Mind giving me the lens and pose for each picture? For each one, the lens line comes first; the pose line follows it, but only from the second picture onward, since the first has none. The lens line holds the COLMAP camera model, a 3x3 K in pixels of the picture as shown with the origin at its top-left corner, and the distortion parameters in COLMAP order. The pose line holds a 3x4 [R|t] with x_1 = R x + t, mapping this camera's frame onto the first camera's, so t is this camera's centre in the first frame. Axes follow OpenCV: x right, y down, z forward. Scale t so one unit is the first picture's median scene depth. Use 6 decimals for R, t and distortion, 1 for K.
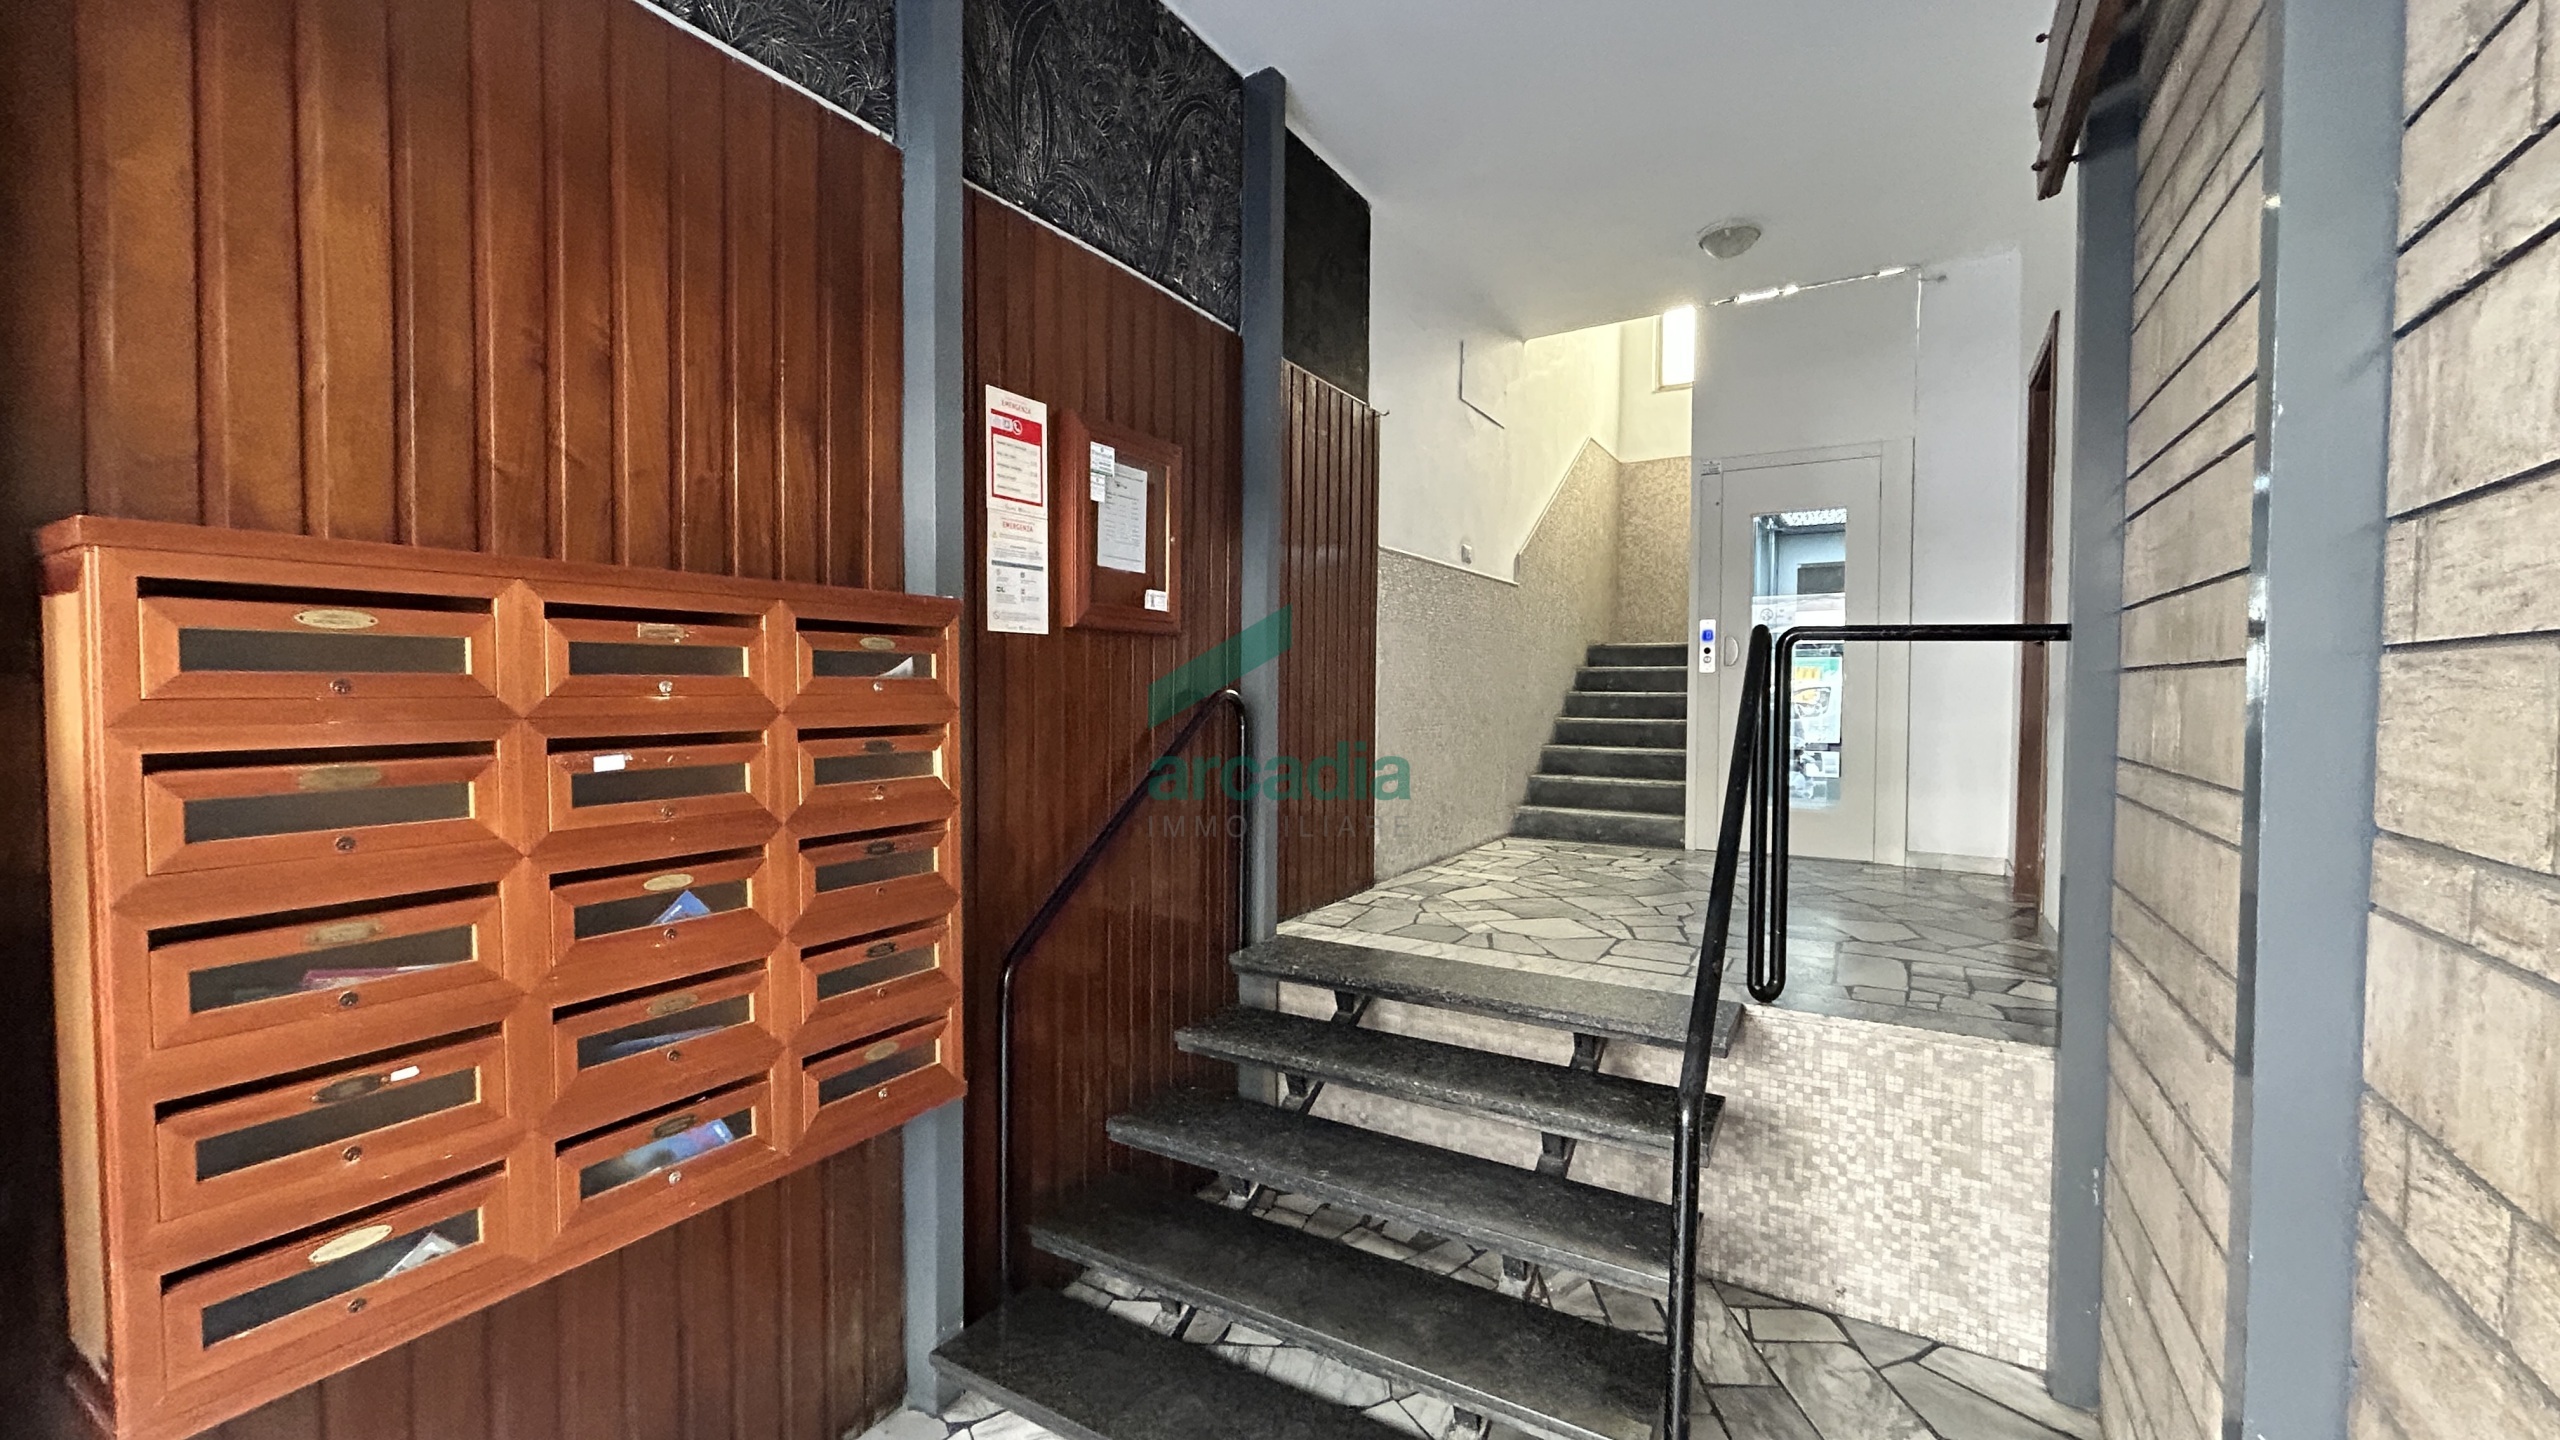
lens RADIAL K [[1015.2, 0, 1280.0], [0, 1015.2, 720.0], [0, 0, 1]] dist [-0.000156, -0.000014]
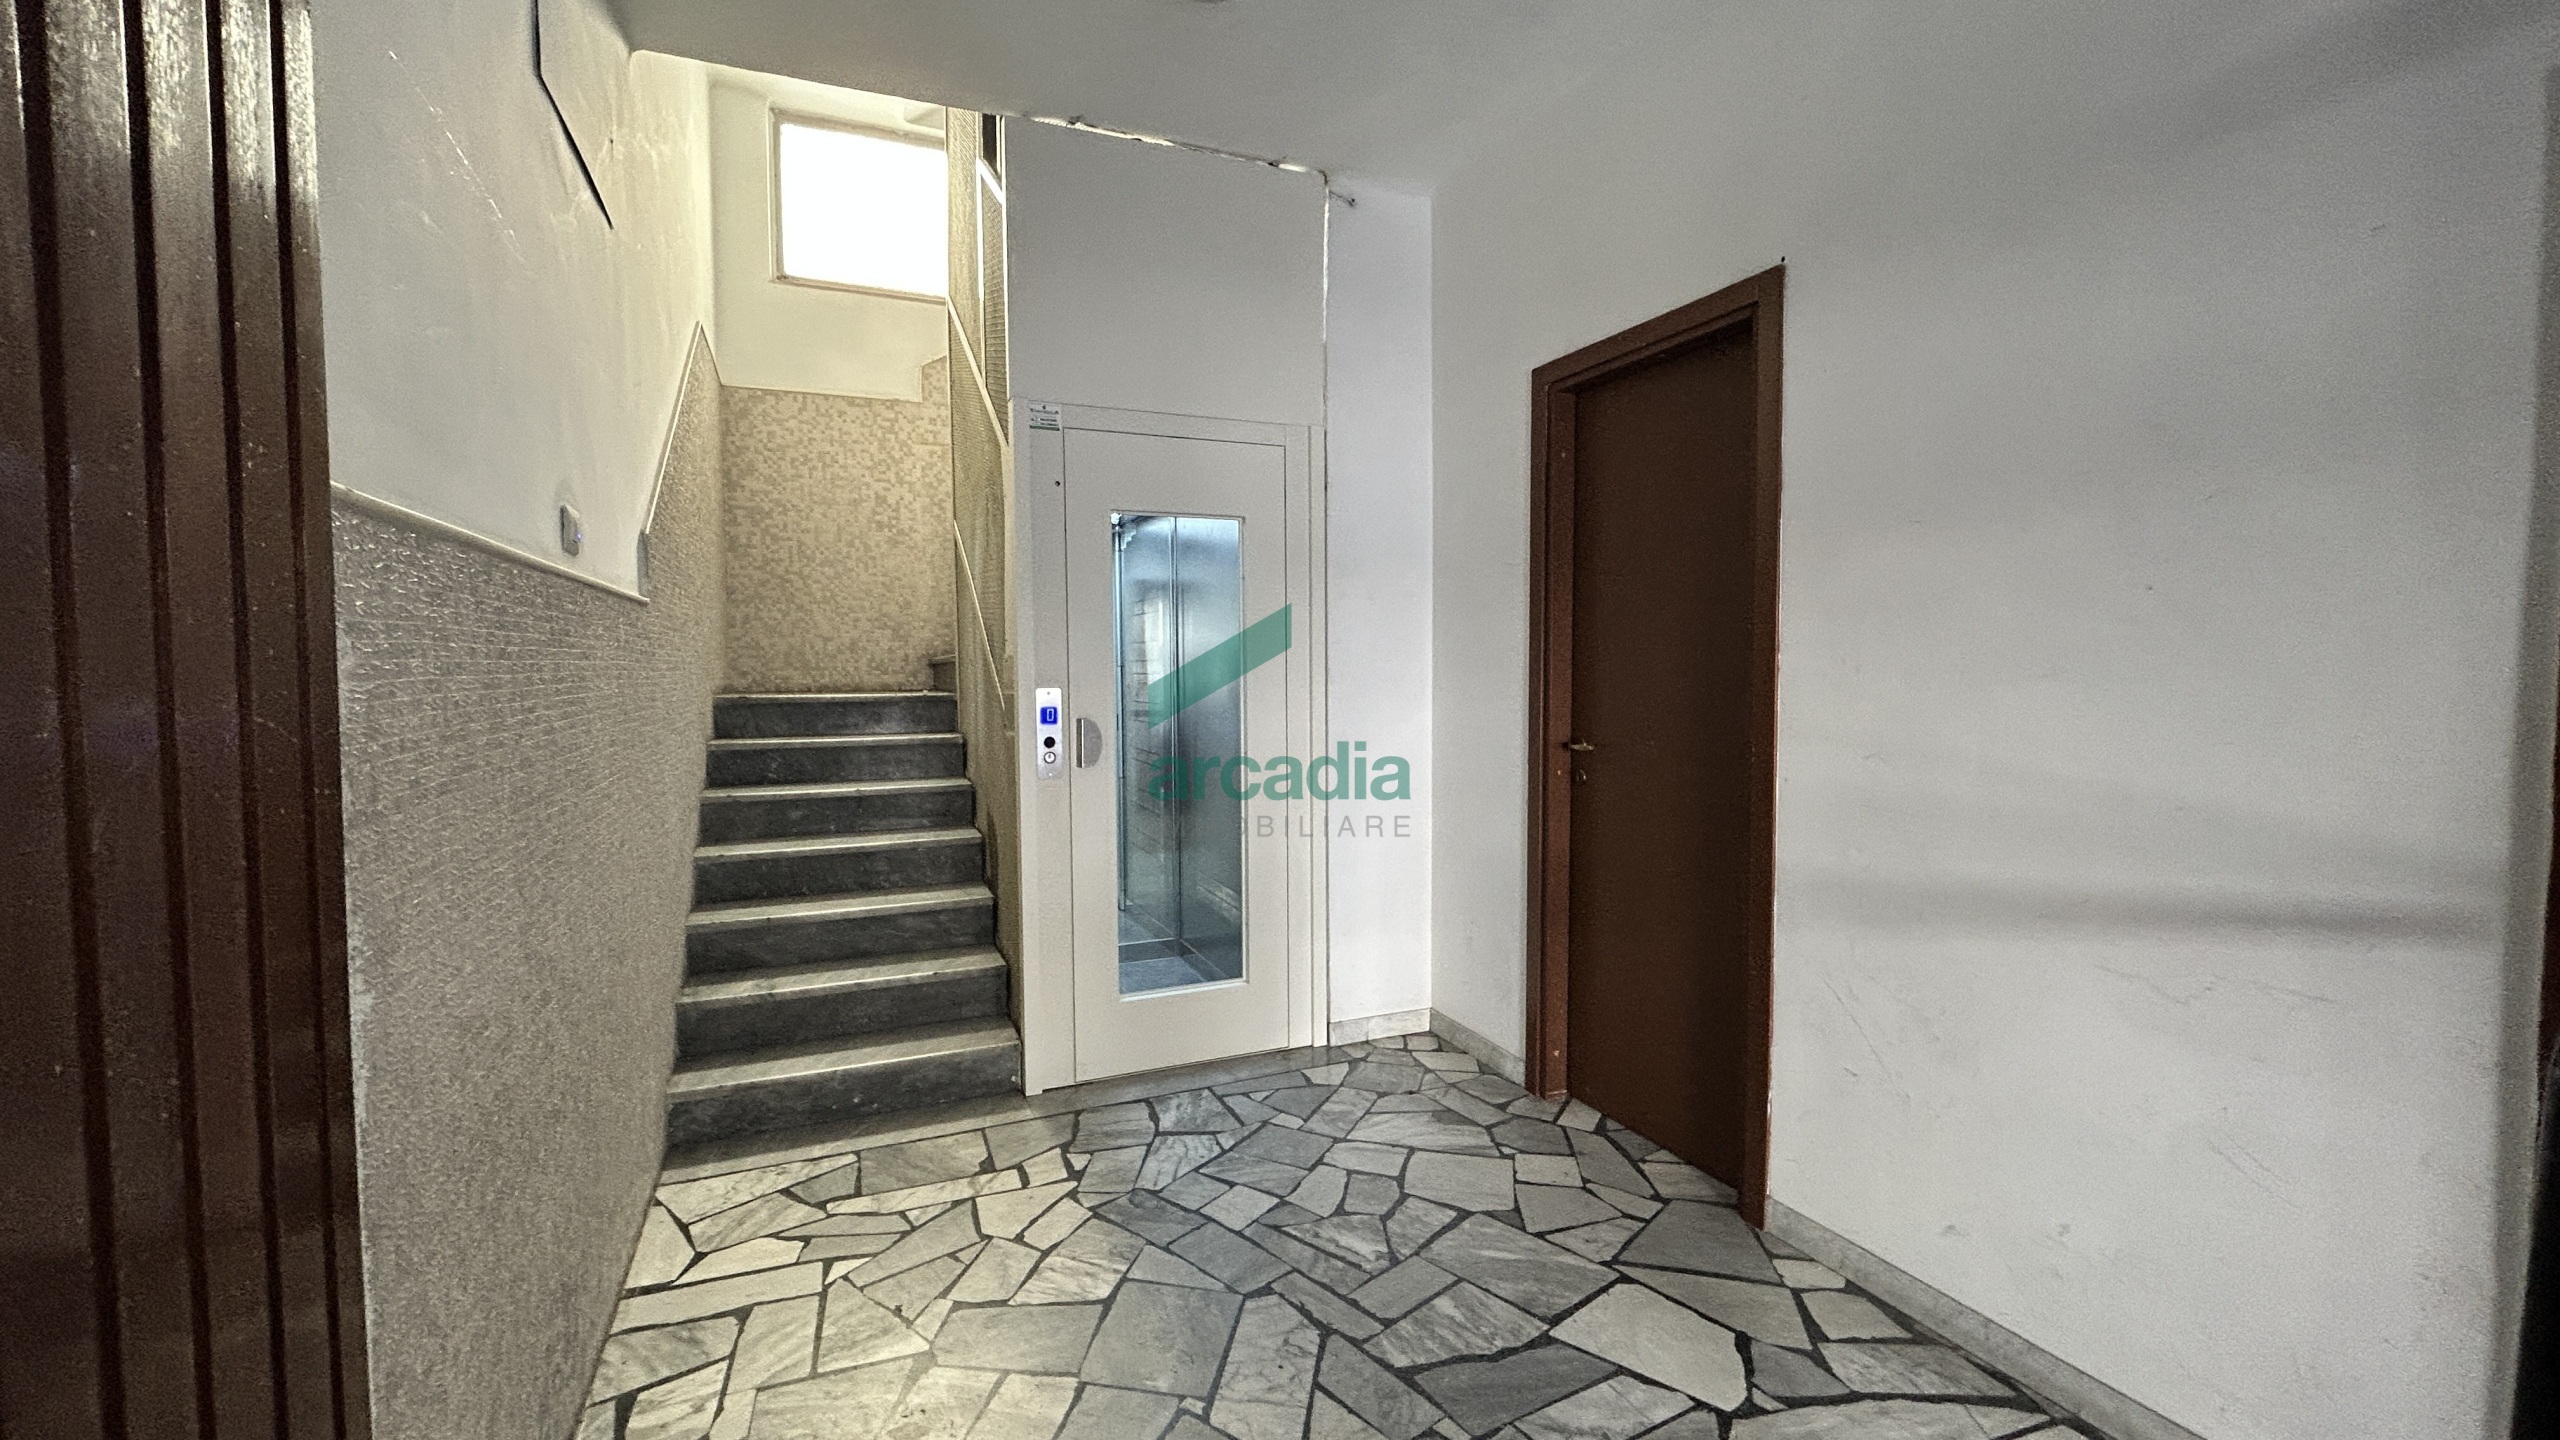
lens RADIAL K [[1061.7, 0, 1280.0], [0, 1061.7, 720.0], [0, 0, 1]] dist [-0.000653, -0.000046]
pose [[0.587070, -0.044983, 0.808285, 0.017302], [0.033710, 0.998947, 0.031110, -0.086301], [-0.808834, 0.008984, 0.587969, 0.500795]]
